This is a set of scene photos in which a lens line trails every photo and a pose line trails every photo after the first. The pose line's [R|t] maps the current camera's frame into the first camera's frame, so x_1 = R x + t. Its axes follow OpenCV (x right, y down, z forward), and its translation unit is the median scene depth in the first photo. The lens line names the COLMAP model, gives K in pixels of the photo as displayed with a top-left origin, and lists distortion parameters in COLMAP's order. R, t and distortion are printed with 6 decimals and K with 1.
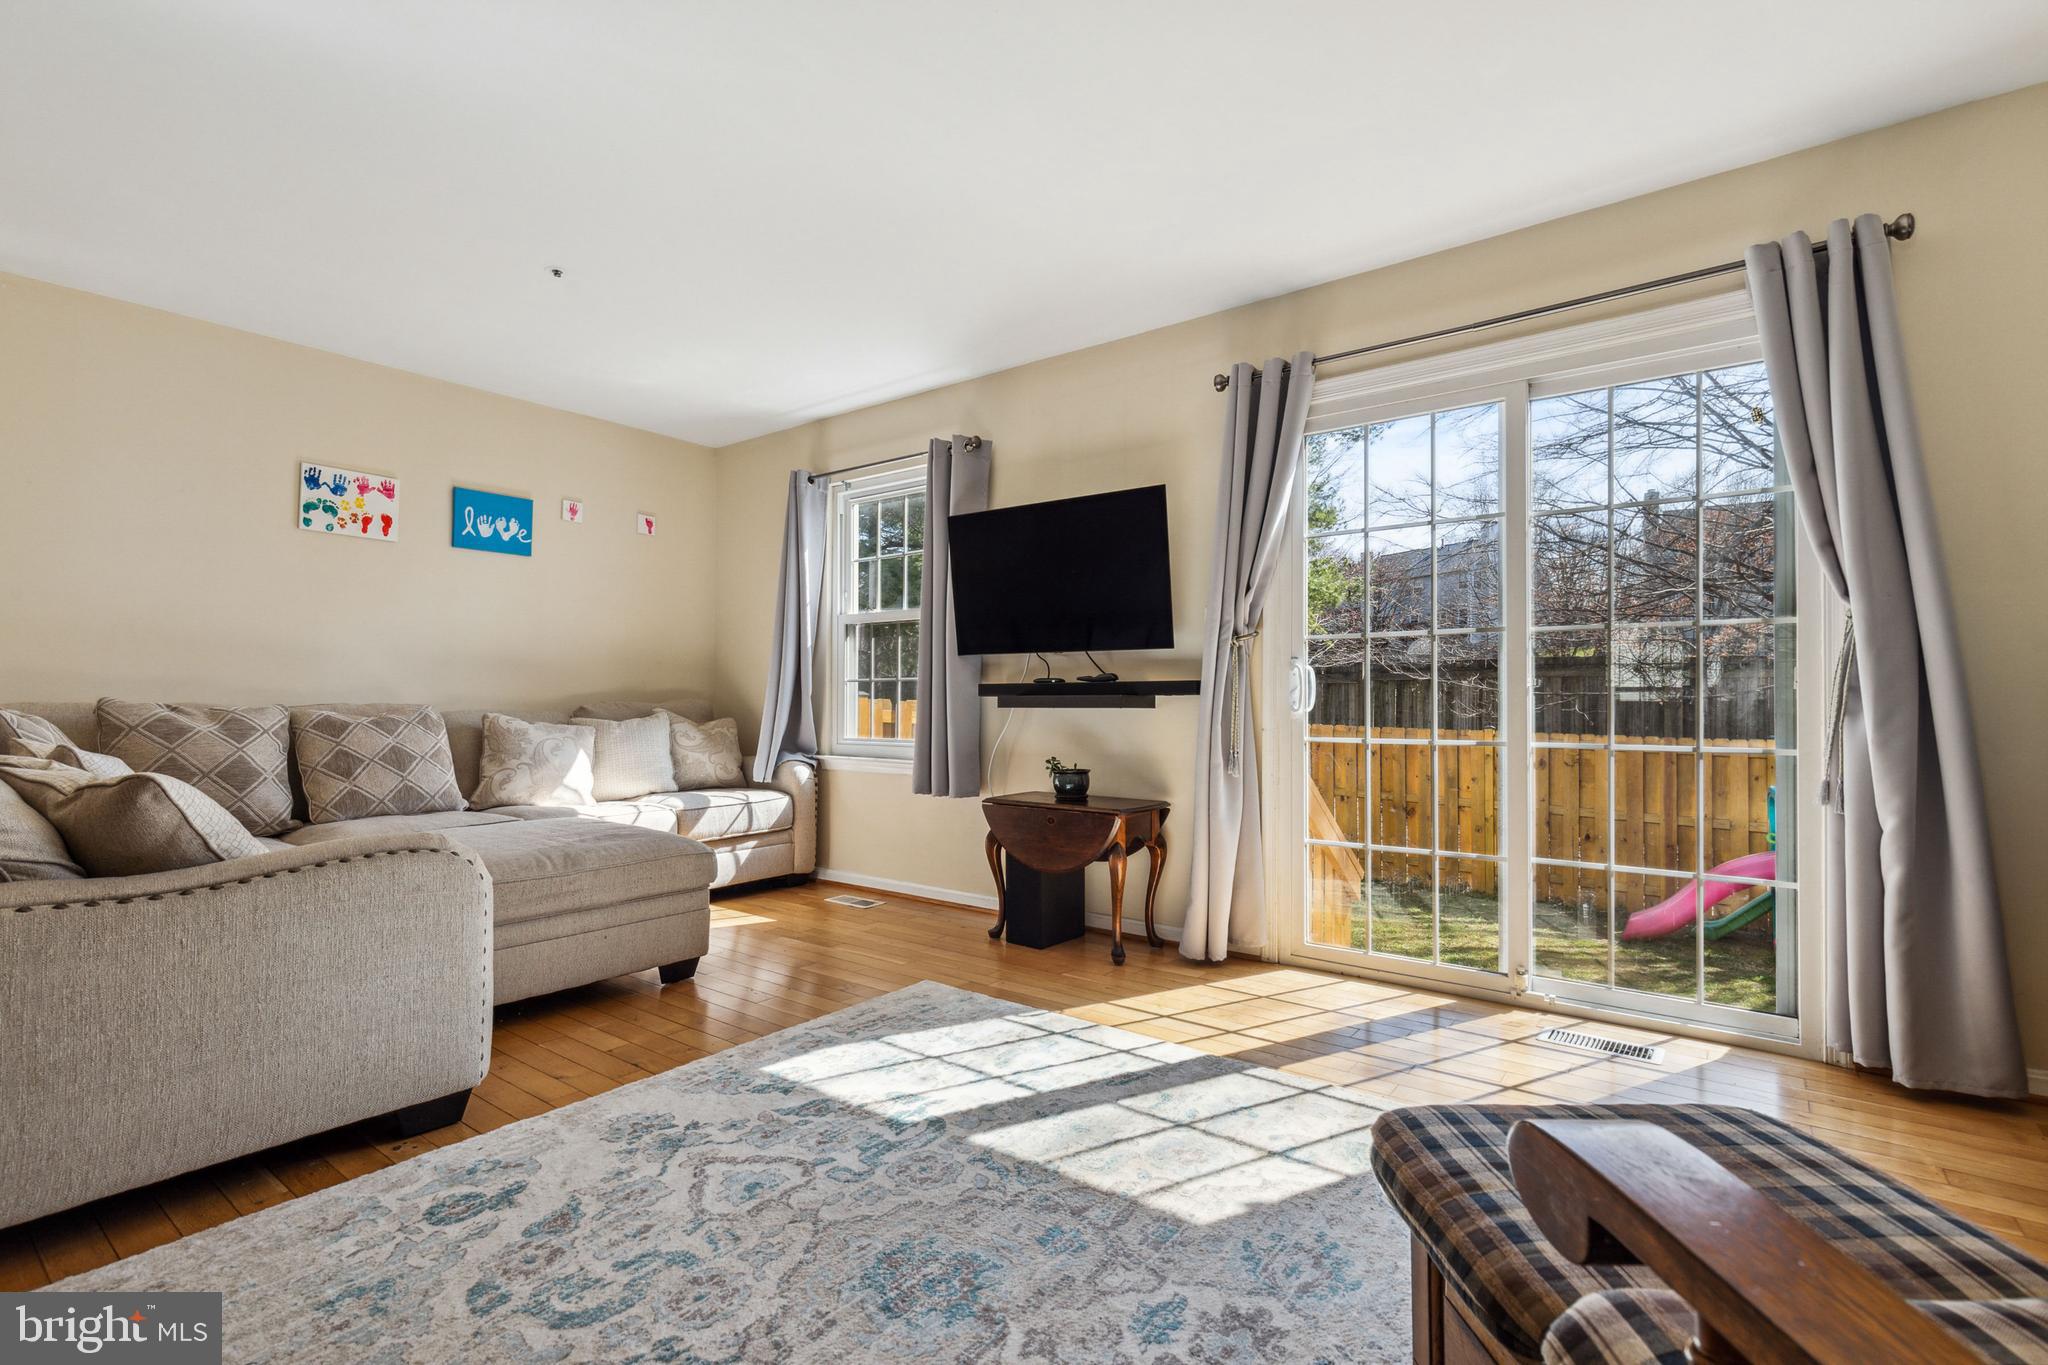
lens RADIAL K [[942.7, 0, 1023.2], [0, 942.7, 694.1], [0, 0, 1]] dist [0.004622, 0.000208]
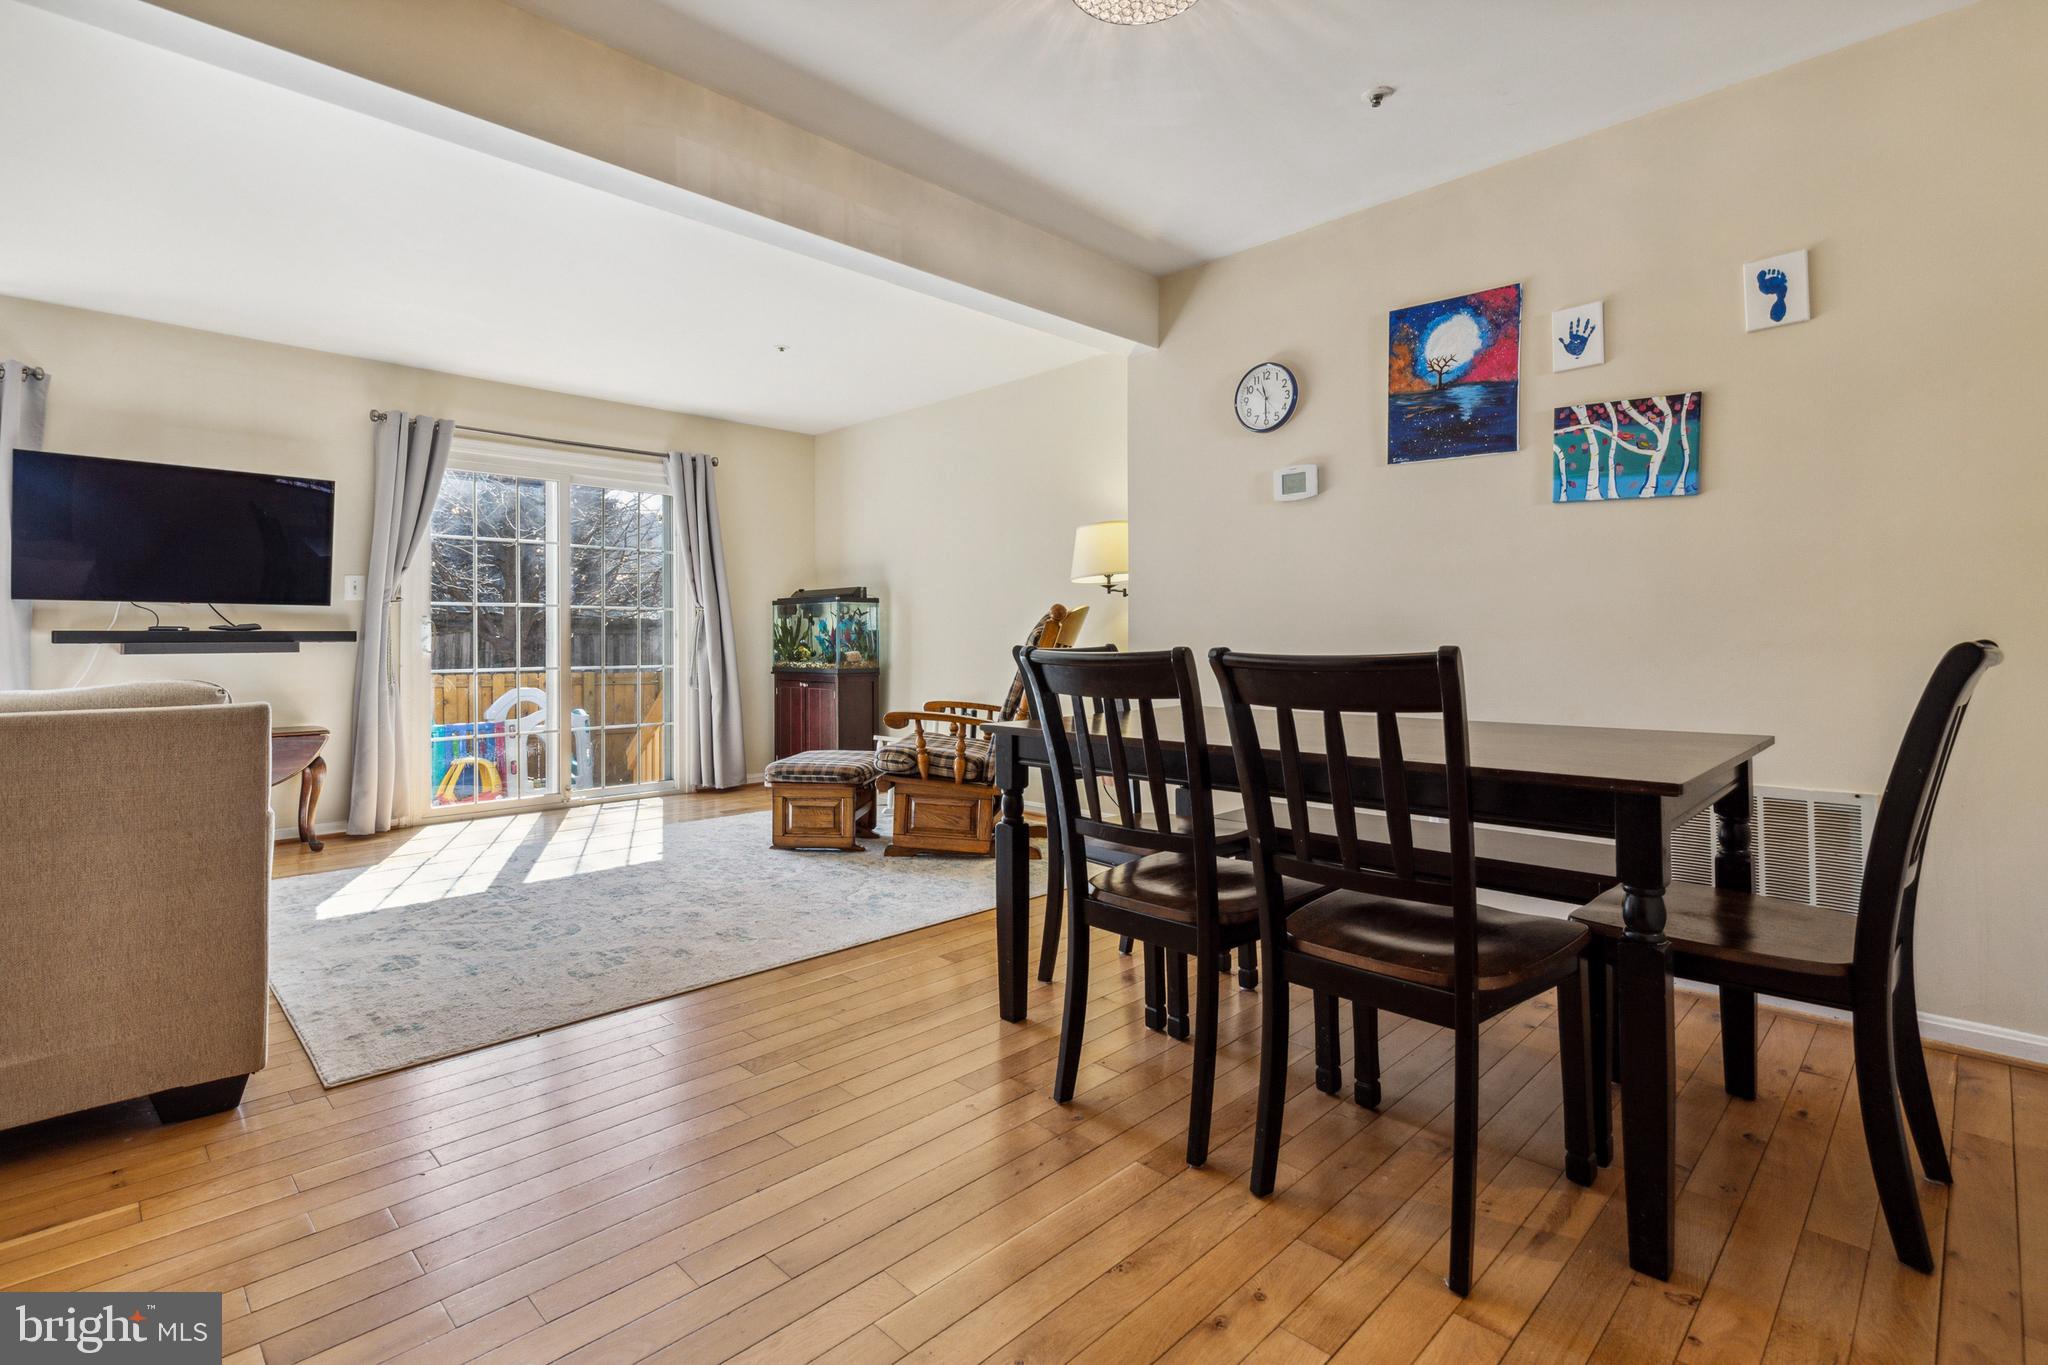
lens RADIAL K [[960.7, 0, 1023.3], [0, 960.7, 622.8], [0, 0, 1]] dist [0.000466, -0.000137]
pose [[0.134781, 0.020150, 0.990671, -1.350496], [0.000386, 0.999792, -0.020388, 0.002791], [-0.990875, 0.003131, 0.134745, -0.163979]]
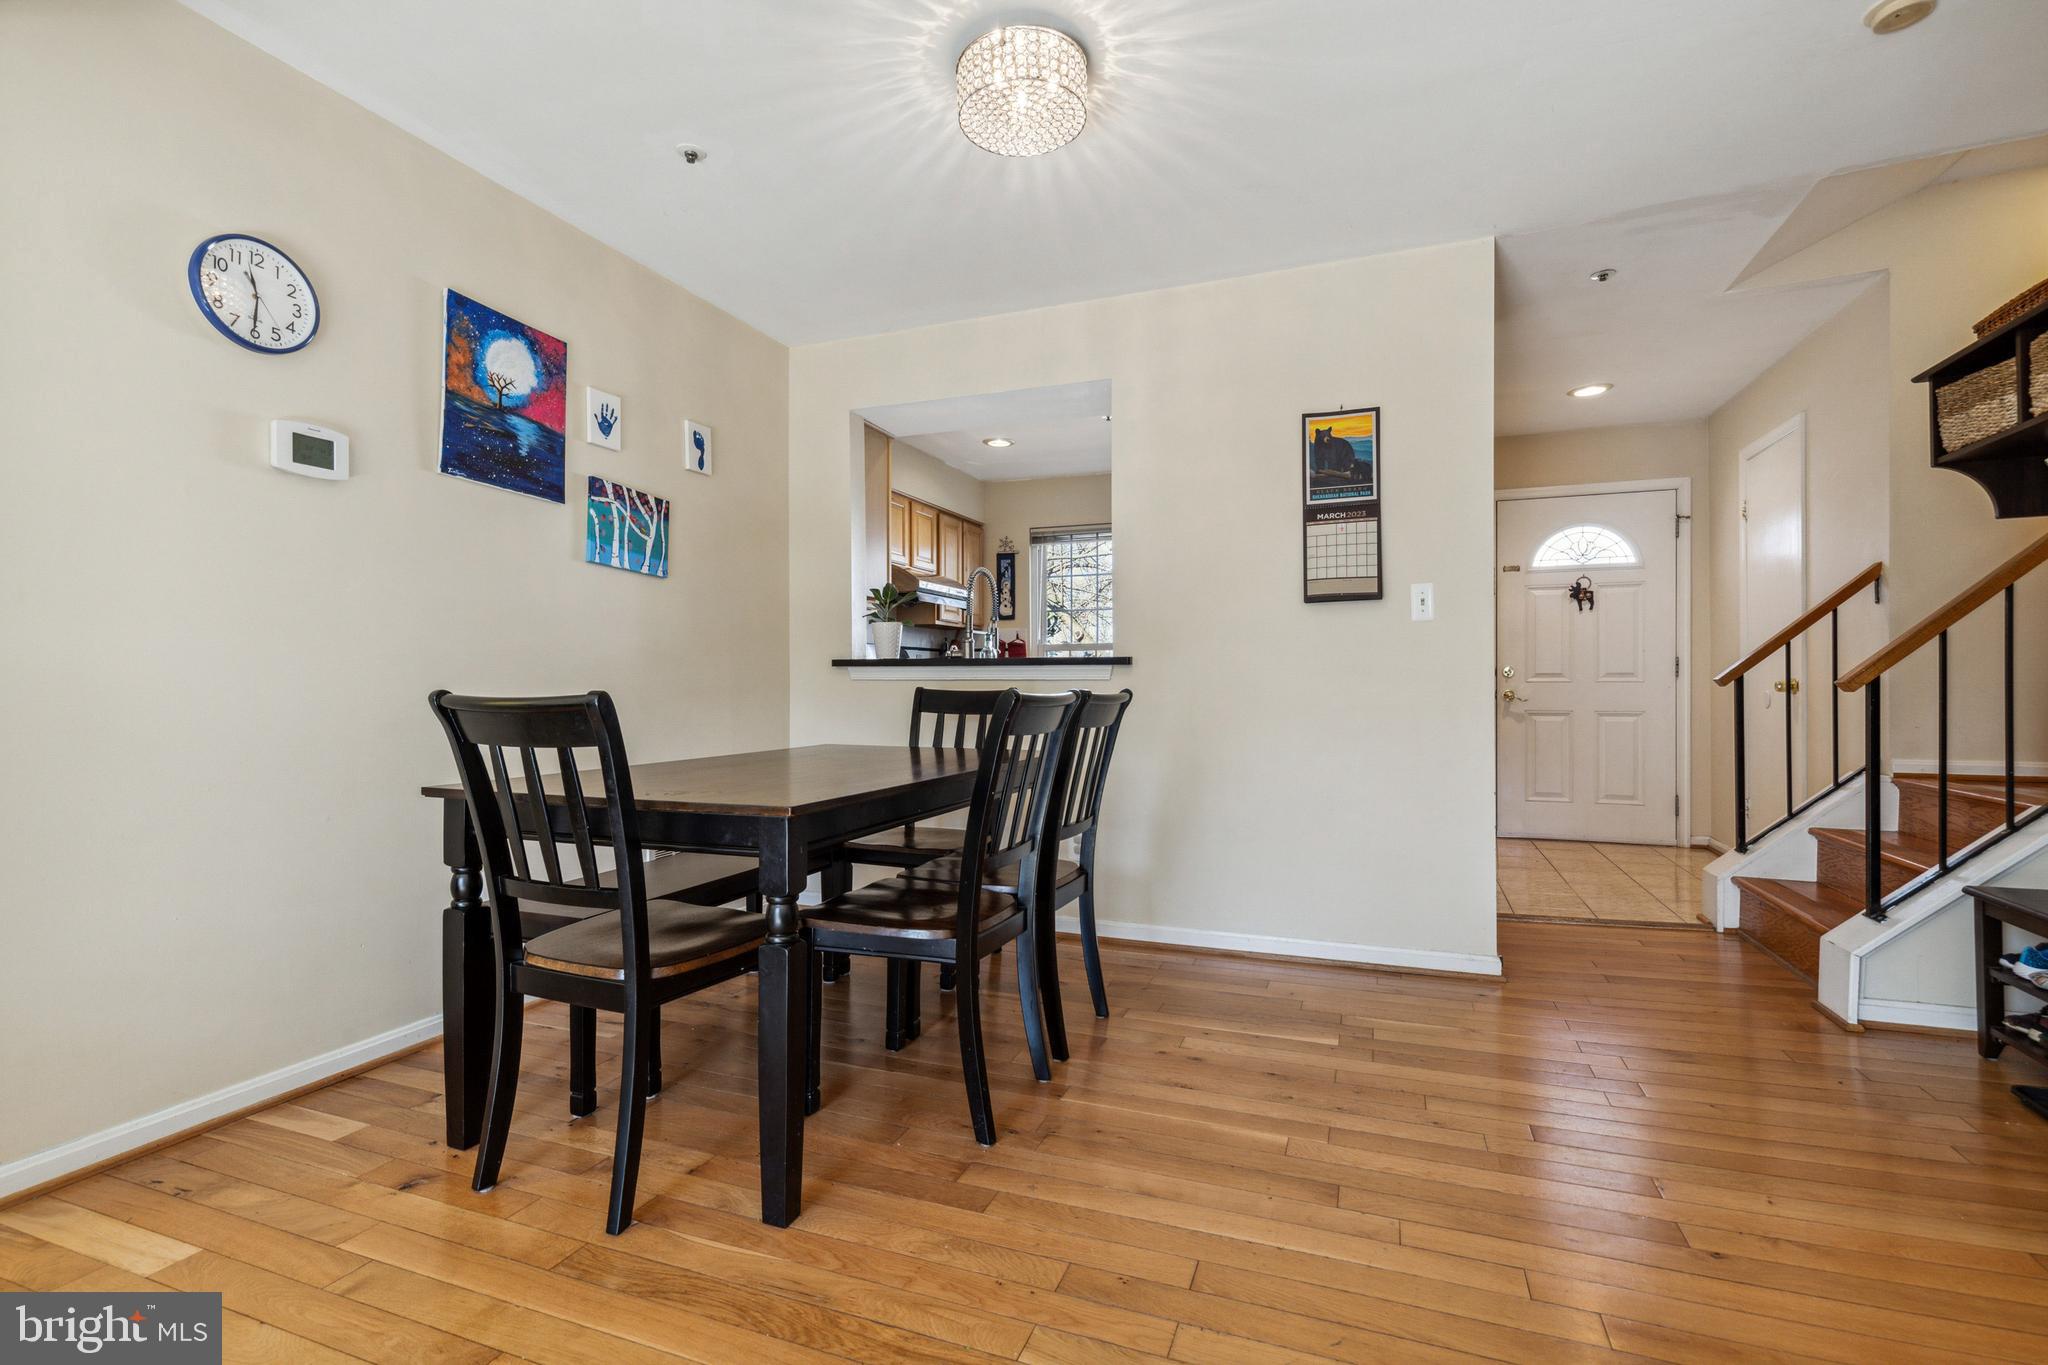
lens RADIAL K [[934.7, 0, 1027.0], [0, 934.7, 687.6], [0, 0, 1]] dist [0.012740, -0.004045]
pose [[-0.959221, 0.002748, -0.282644, -0.426849], [0.003589, 0.999991, -0.002455, 0.005691], [0.282635, -0.003369, -0.959222, 0.619962]]
